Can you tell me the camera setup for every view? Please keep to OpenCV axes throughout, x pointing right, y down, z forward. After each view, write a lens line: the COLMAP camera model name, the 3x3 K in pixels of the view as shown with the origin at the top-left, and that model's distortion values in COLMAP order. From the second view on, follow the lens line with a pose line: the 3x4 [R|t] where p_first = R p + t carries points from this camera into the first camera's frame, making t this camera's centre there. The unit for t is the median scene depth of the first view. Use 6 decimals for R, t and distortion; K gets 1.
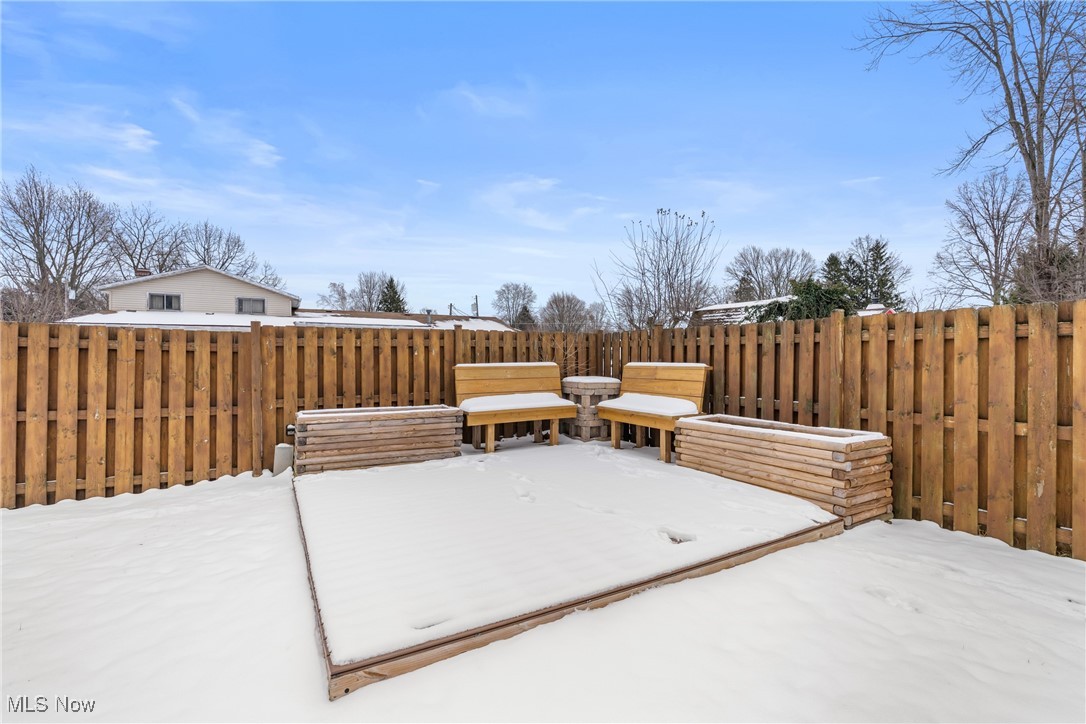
lens RADIAL K [[479.5, 0, 543.0], [0, 479.5, 362.0], [0, 0, 1]] dist [-0.001541, -0.000035]
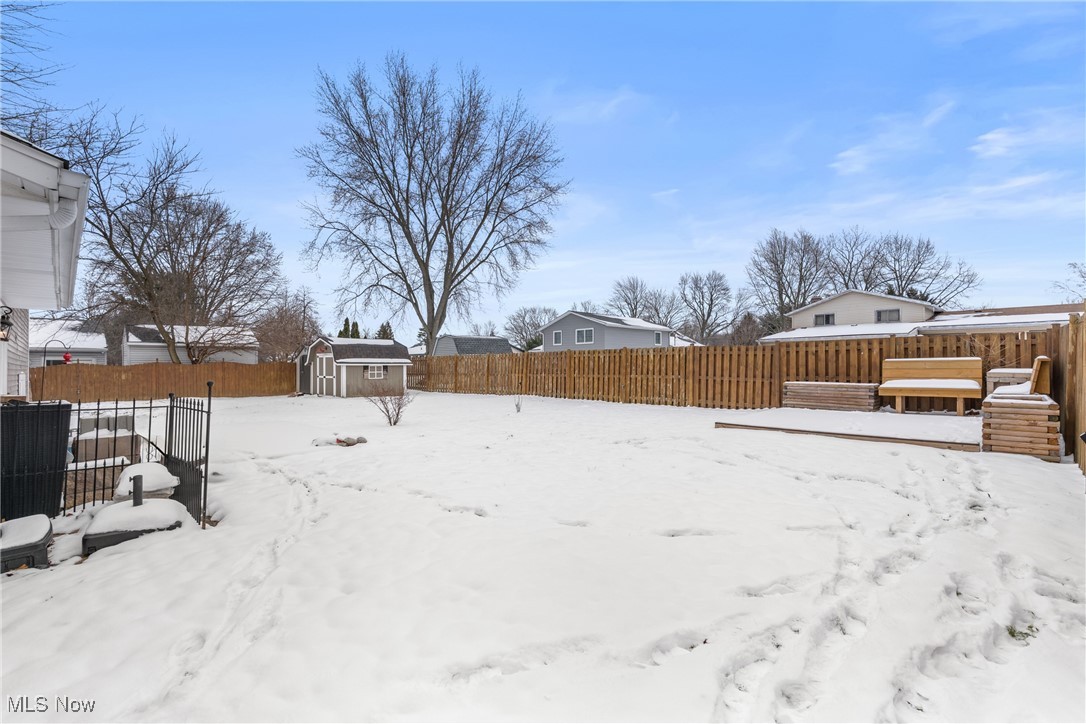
lens RADIAL K [[479.5, 0, 543.0], [0, 479.5, 362.0], [0, 0, 1]] dist [-0.001541, -0.000035]
pose [[0.271763, -0.004704, -0.962353, 1.128795], [-0.000886, 0.999986, -0.005138, 0.024849], [0.962364, 0.002249, 0.271755, -0.593873]]
